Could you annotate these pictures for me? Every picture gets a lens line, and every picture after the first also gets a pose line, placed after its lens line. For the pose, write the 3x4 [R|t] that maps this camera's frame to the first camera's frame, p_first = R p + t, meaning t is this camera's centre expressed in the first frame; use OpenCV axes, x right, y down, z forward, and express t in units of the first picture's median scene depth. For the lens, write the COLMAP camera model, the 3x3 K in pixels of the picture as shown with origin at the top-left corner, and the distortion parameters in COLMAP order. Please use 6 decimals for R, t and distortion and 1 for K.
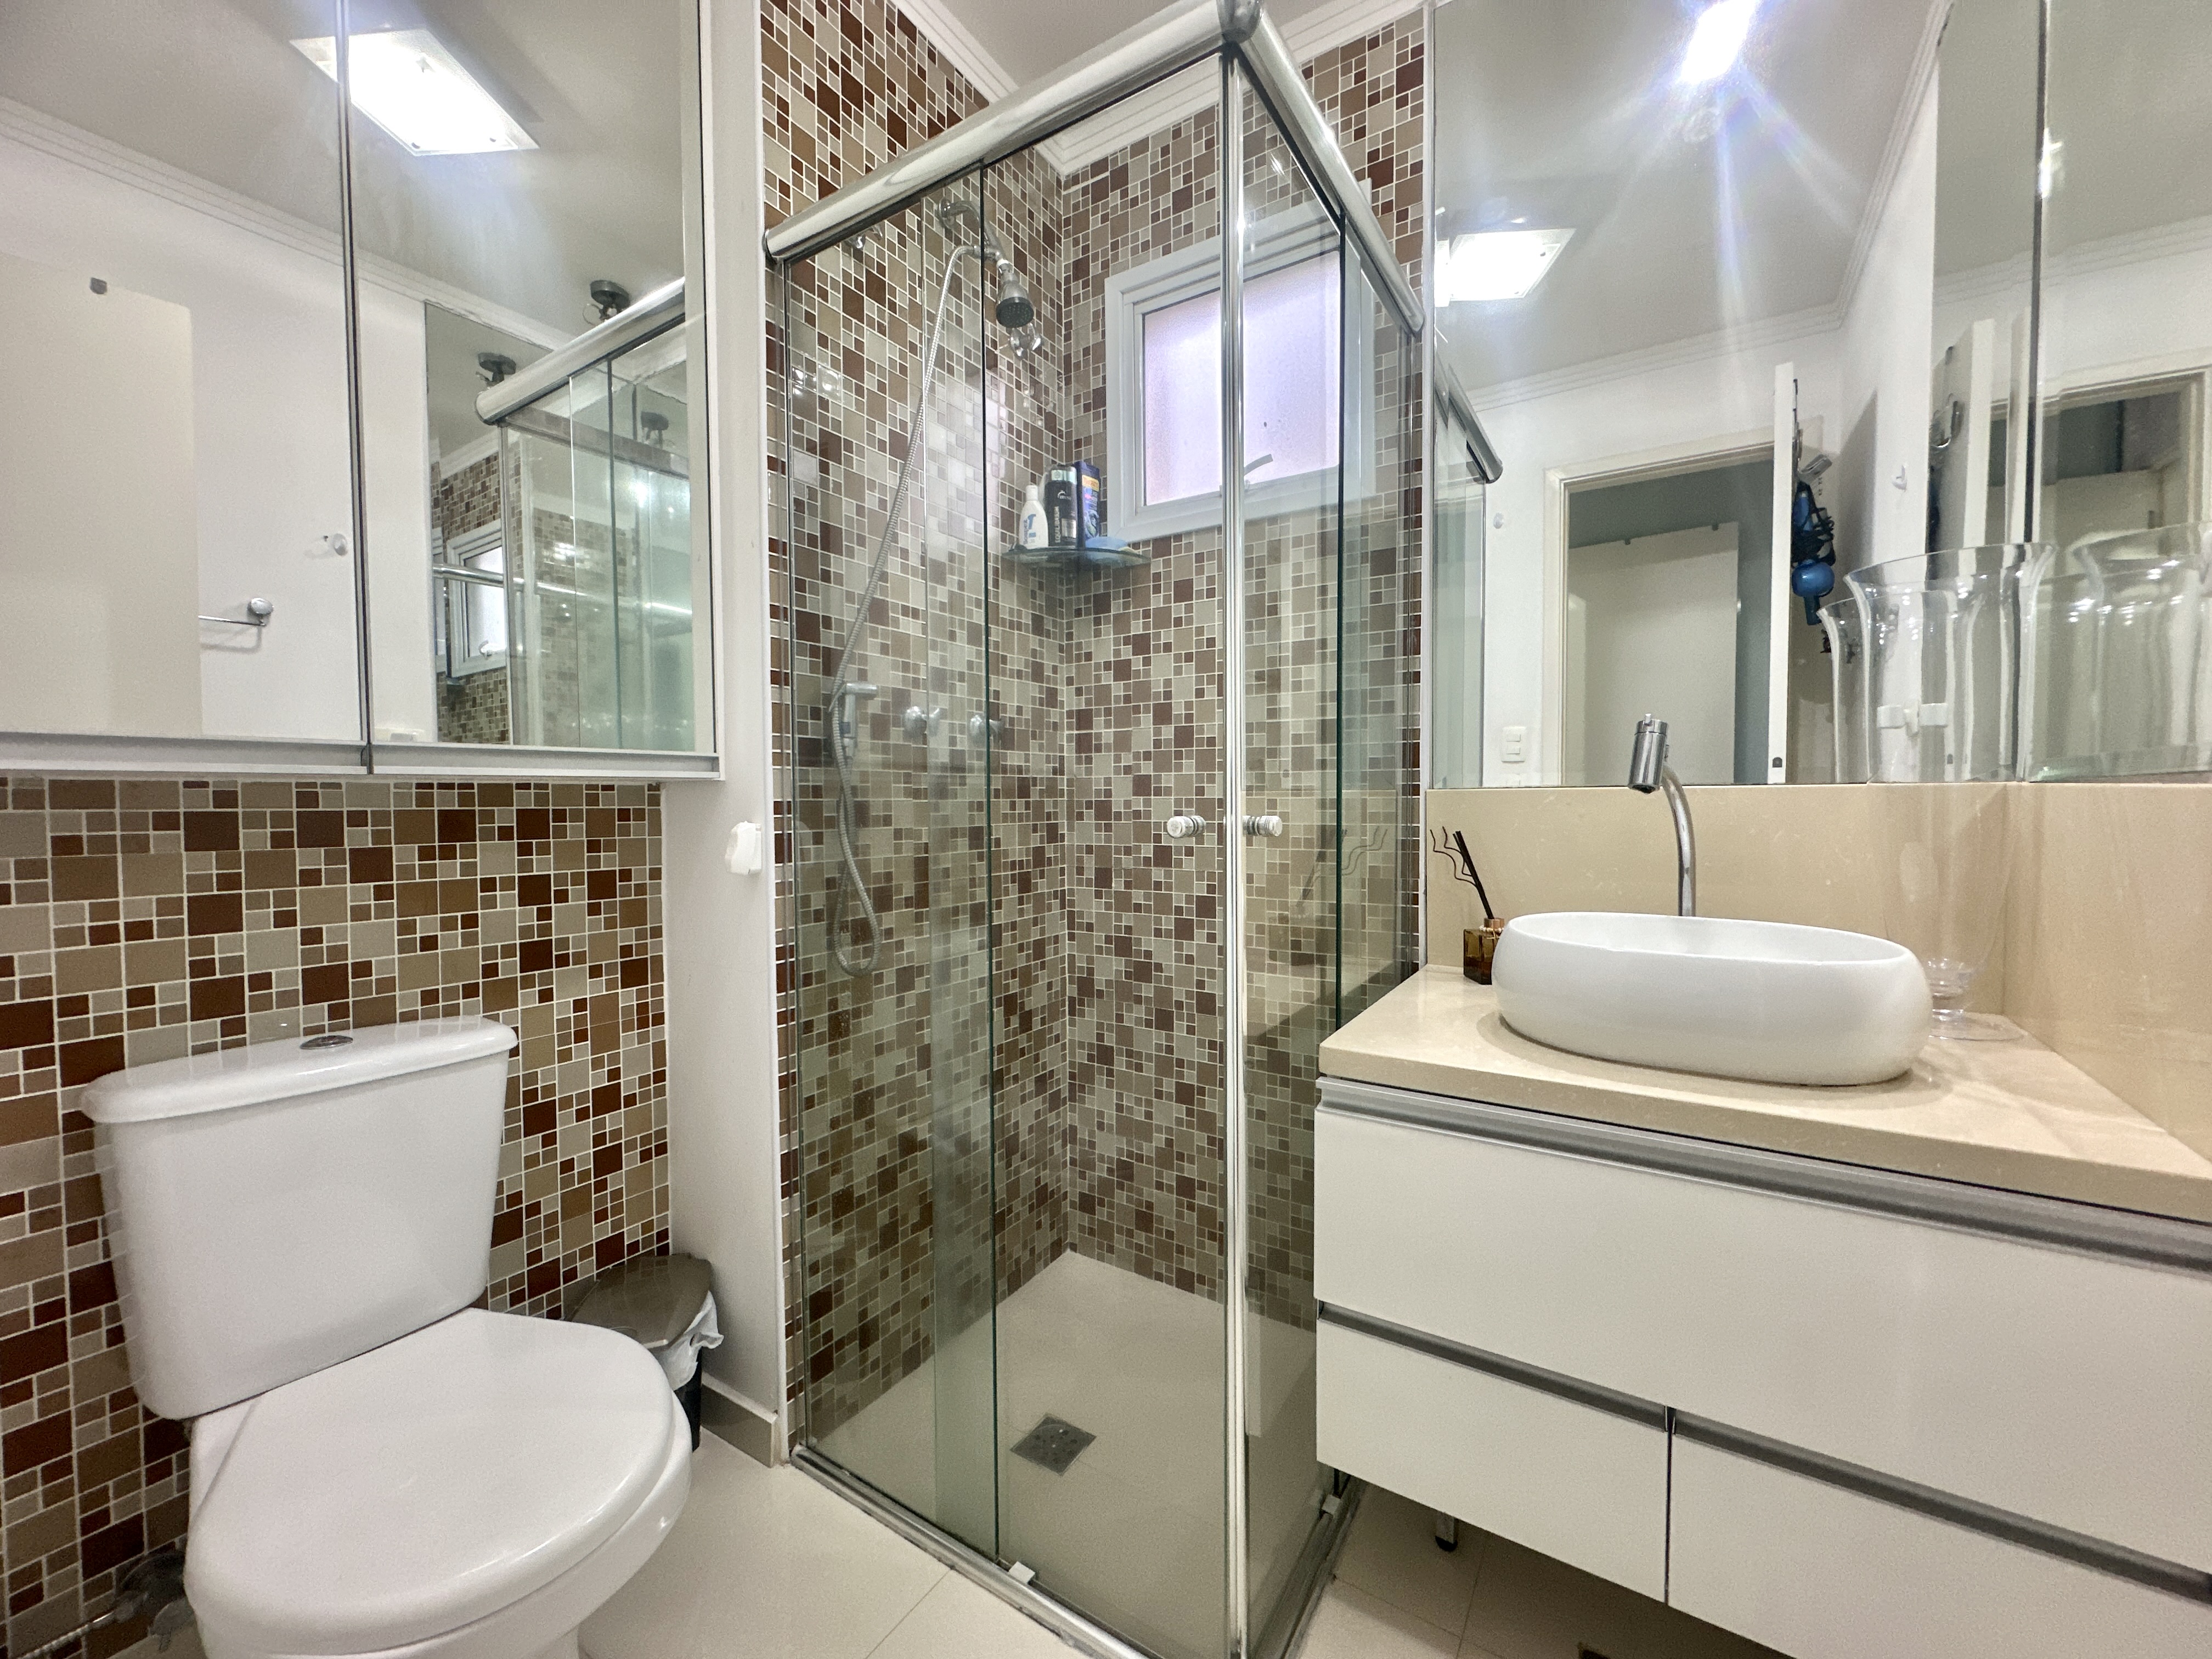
lens RADIAL K [[883.6, 0, 1106.6], [0, 883.6, 830.5], [0, 0, 1]] dist [-0.006045, 0.001486]
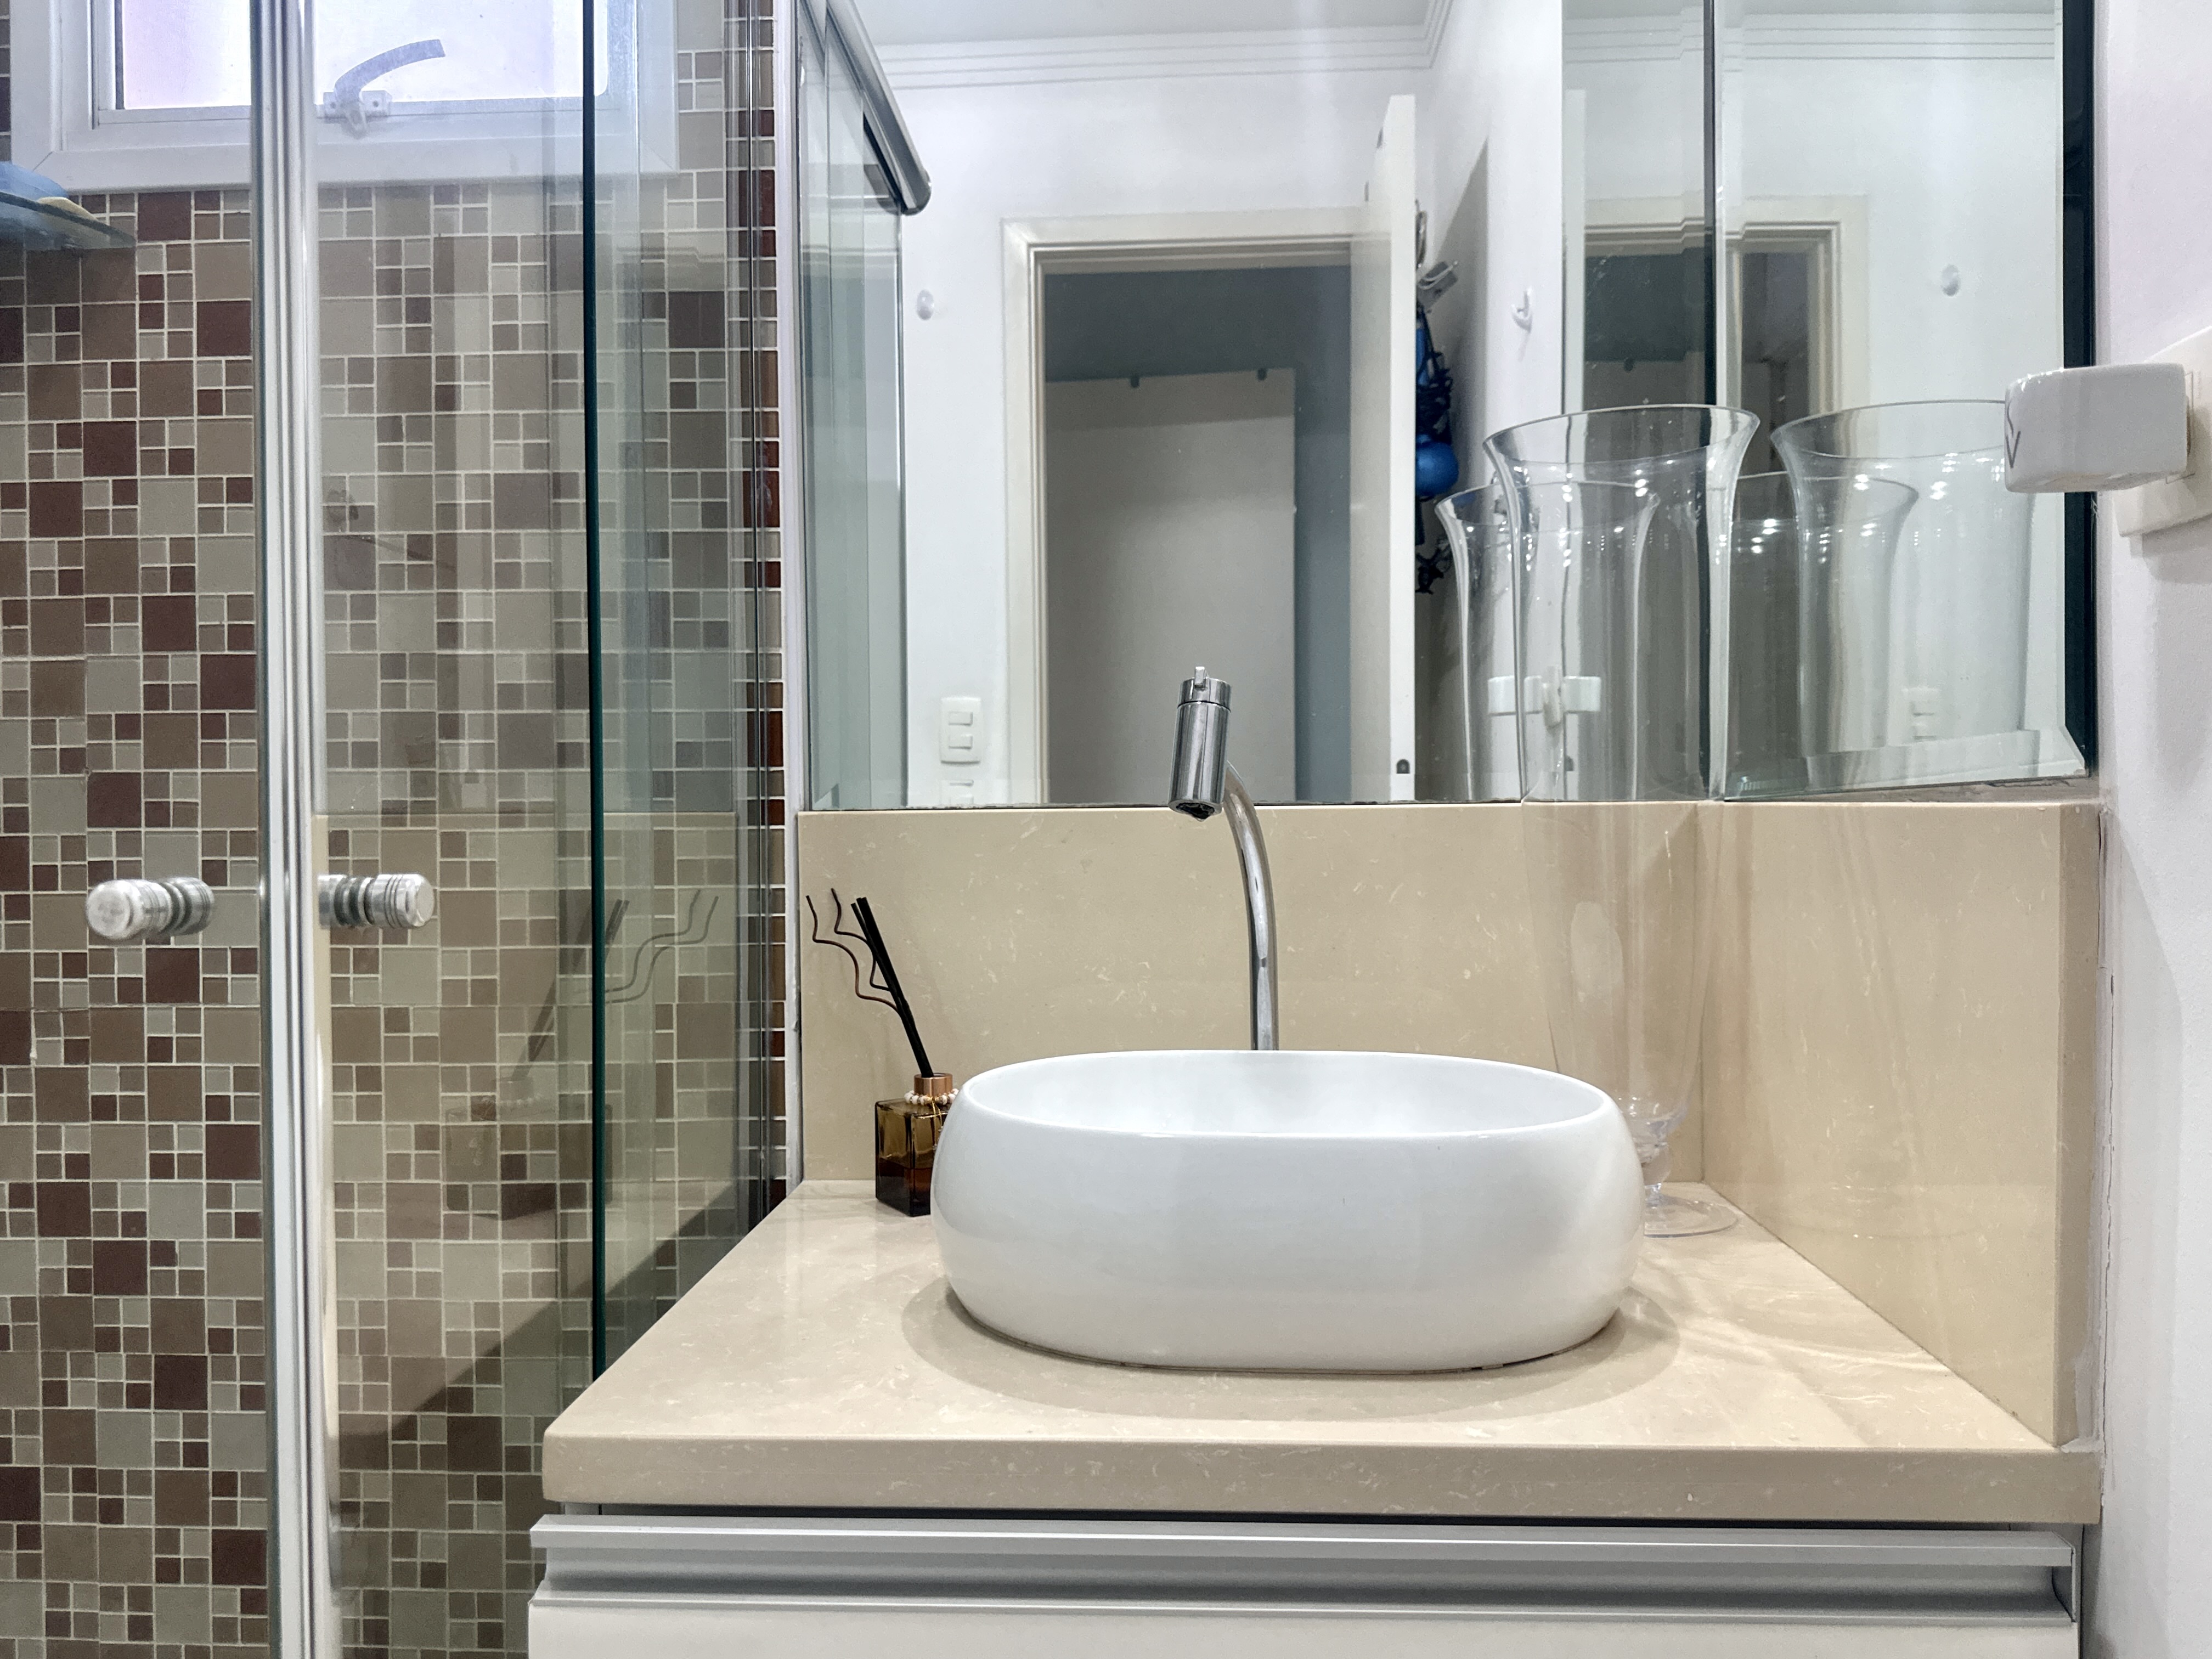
lens RADIAL K [[1692.8, 0, 1095.5], [0, 1692.8, 842.6], [0, 0, 1]] dist [0.092332, -0.123841]
pose [[0.871533, -0.005847, 0.490302, 0.053977], [0.020525, 0.999488, -0.024564, -0.003868], [-0.489907, 0.031472, 0.871206, 0.124637]]
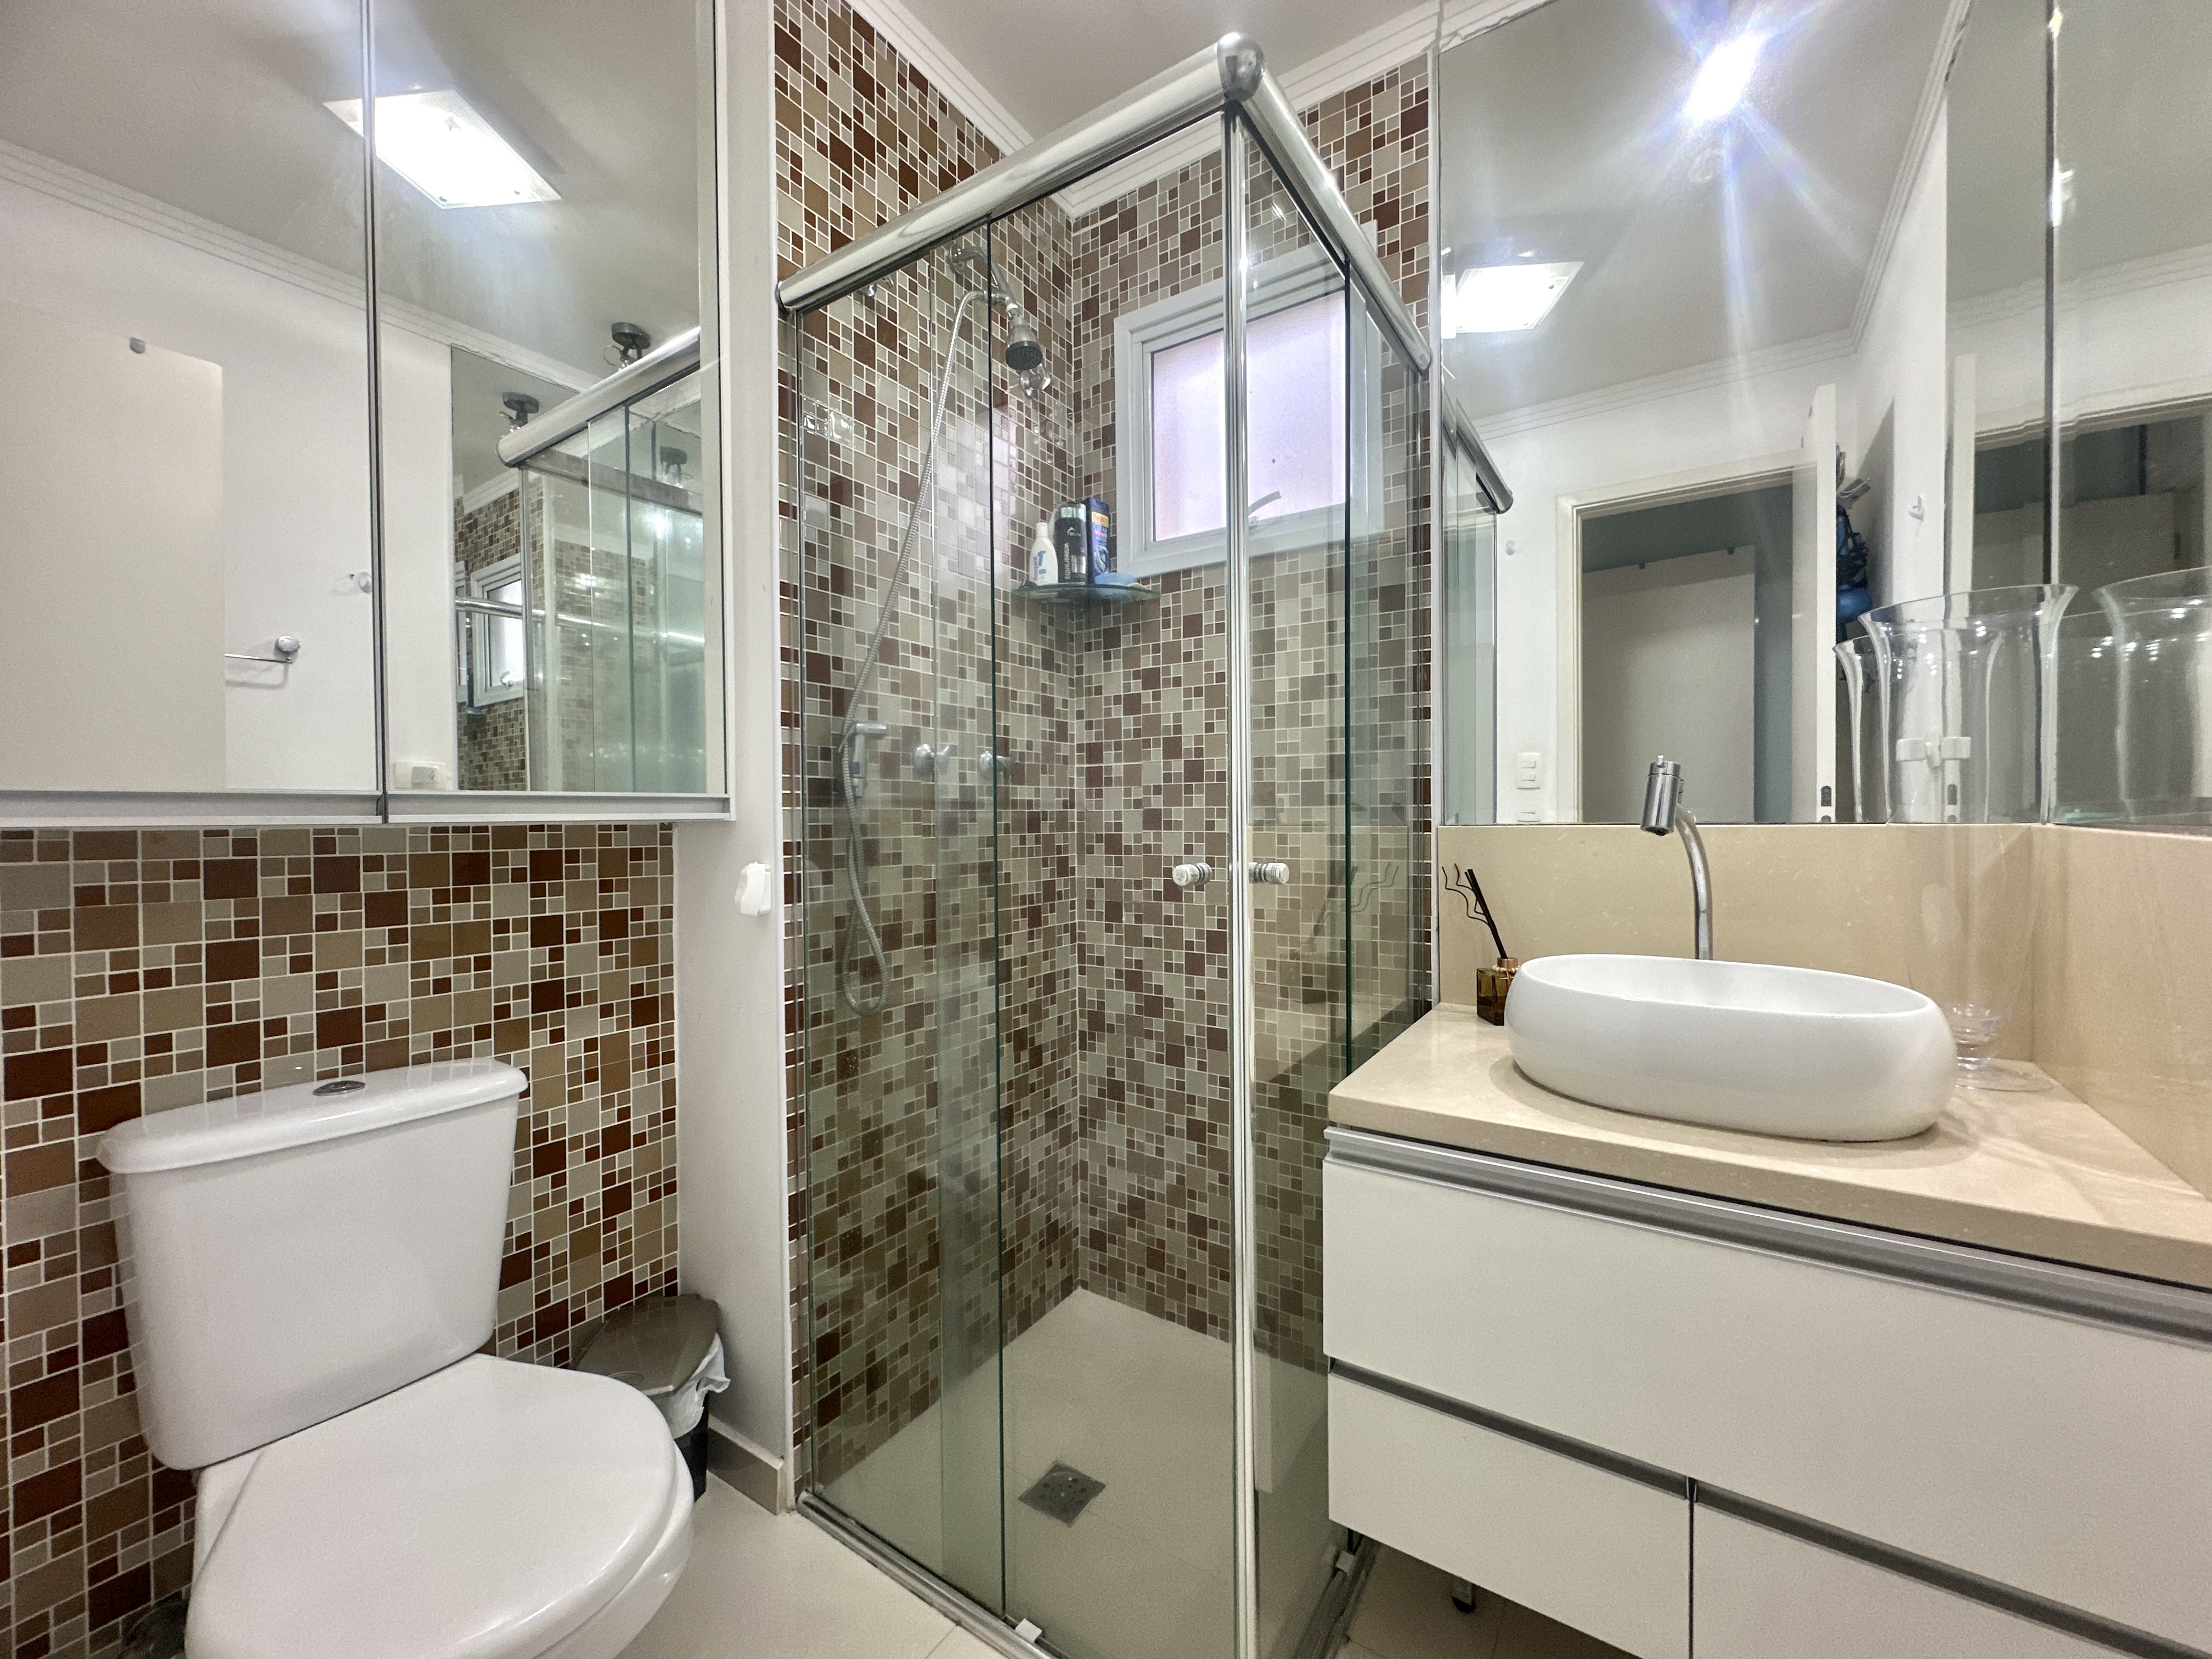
lens RADIAL K [[883.6, 0, 1106.9], [0, 883.6, 828.6], [0, 0, 1]] dist [-0.006045, 0.001486]
pose [[0.999850, -0.002197, -0.017203, 0.007298], [0.001833, 0.999775, -0.021140, -0.023050], [0.017245, 0.021105, 0.999629, 0.001179]]
